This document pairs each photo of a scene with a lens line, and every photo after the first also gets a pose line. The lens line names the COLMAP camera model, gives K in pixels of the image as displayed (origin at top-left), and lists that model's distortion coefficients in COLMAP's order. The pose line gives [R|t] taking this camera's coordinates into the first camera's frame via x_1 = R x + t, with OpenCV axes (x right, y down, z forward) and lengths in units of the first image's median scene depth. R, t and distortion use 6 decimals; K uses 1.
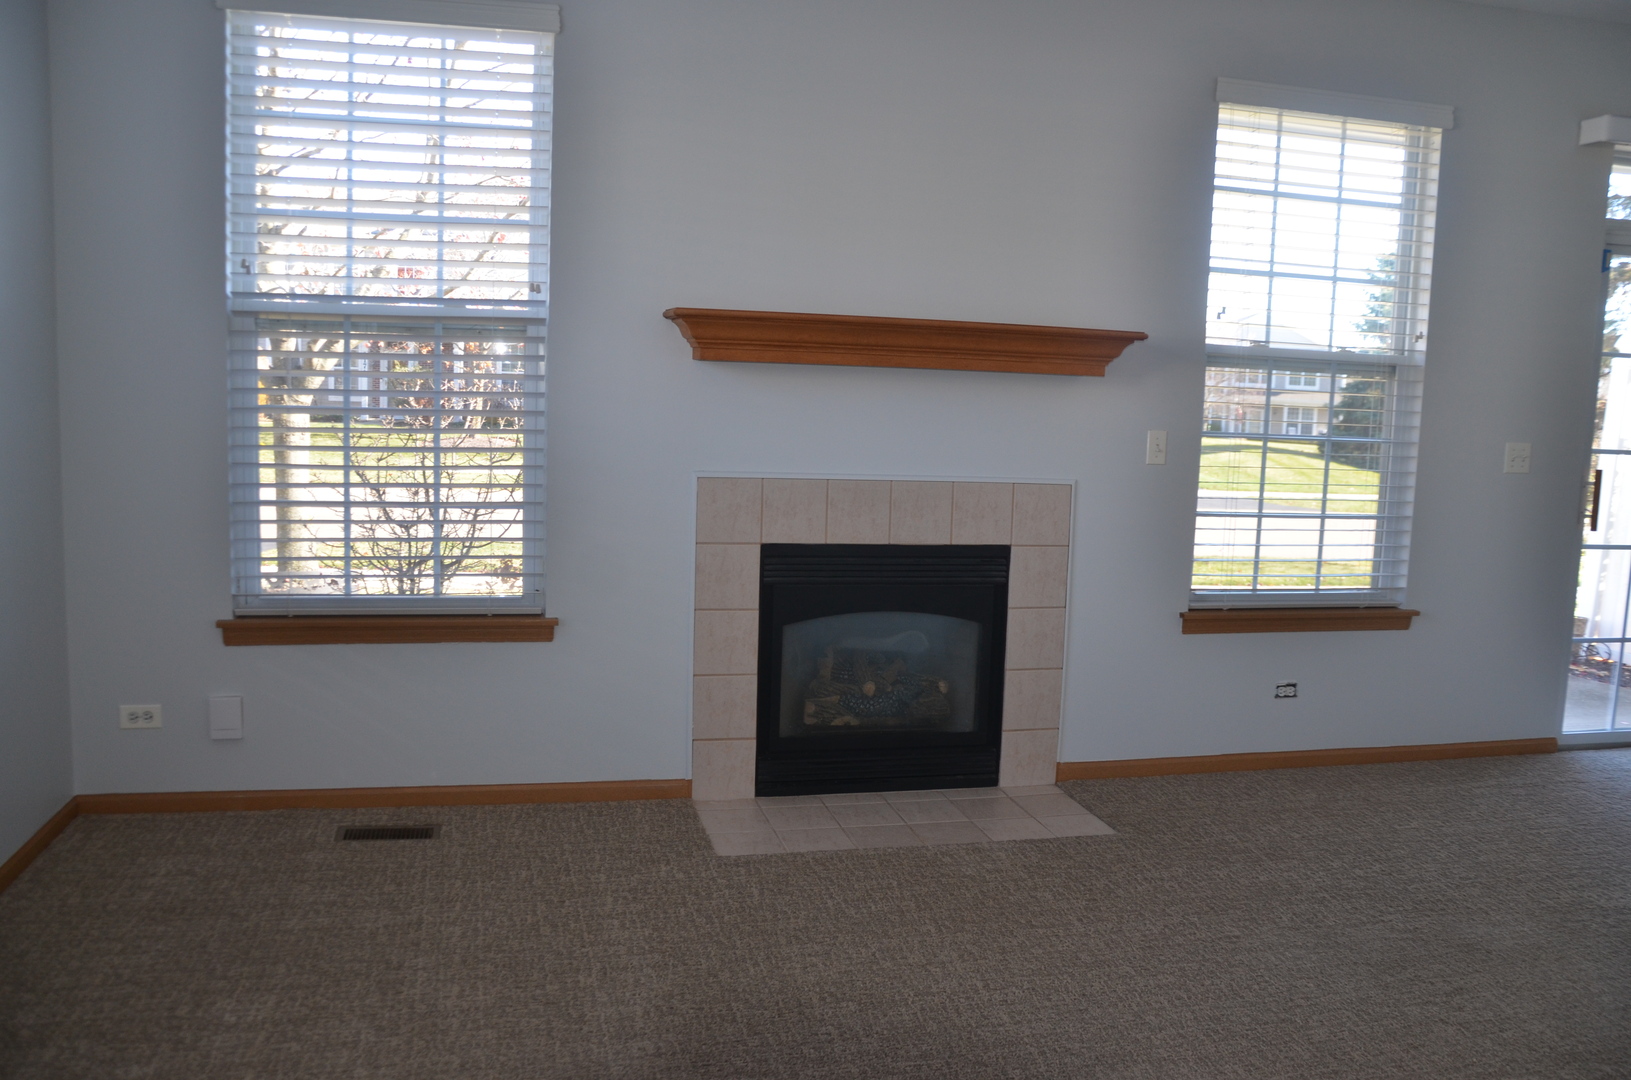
lens RADIAL K [[1317.6, 0, 824.3], [0, 1317.6, 539.3], [0, 0, 1]] dist [-0.141561, 0.125672]
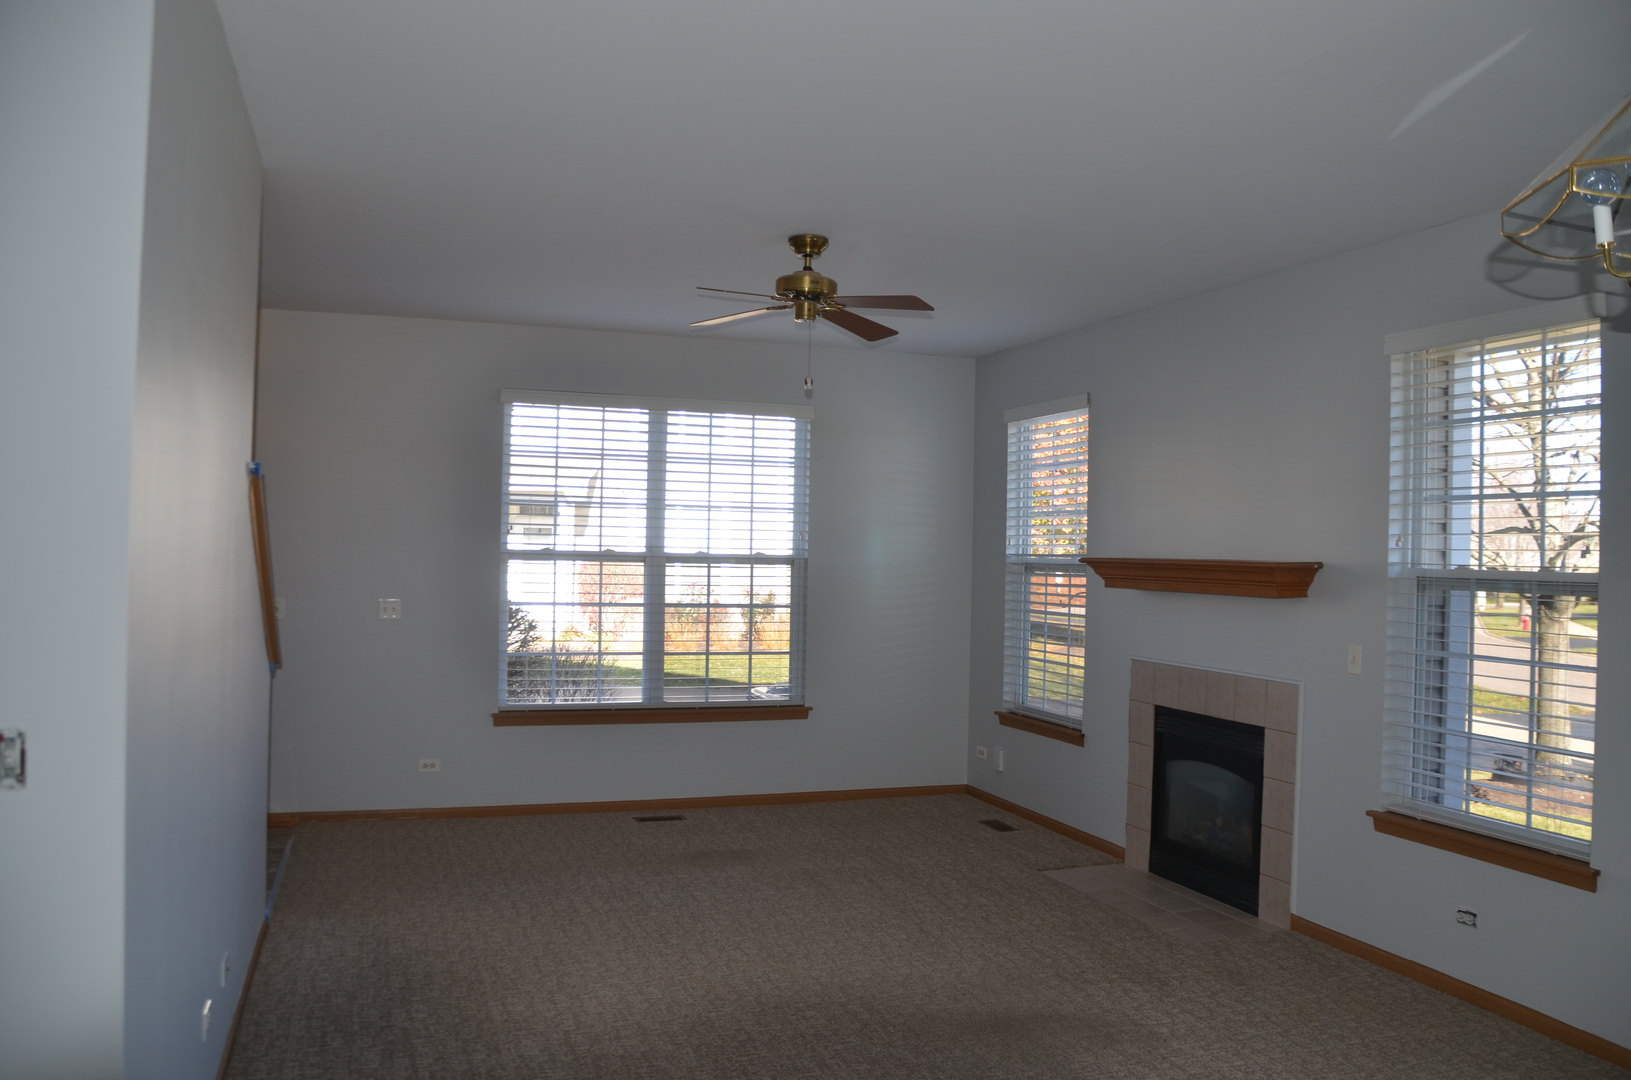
lens RADIAL K [[1271.9, 0, 823.7], [0, 1271.9, 541.5], [0, 0, 1]] dist [-0.165319, 0.121650]
pose [[0.098123, -0.039673, -0.994383, 1.298102], [-0.133706, 0.989620, -0.052677, -0.053146], [0.986151, 0.138124, 0.091800, 0.423378]]
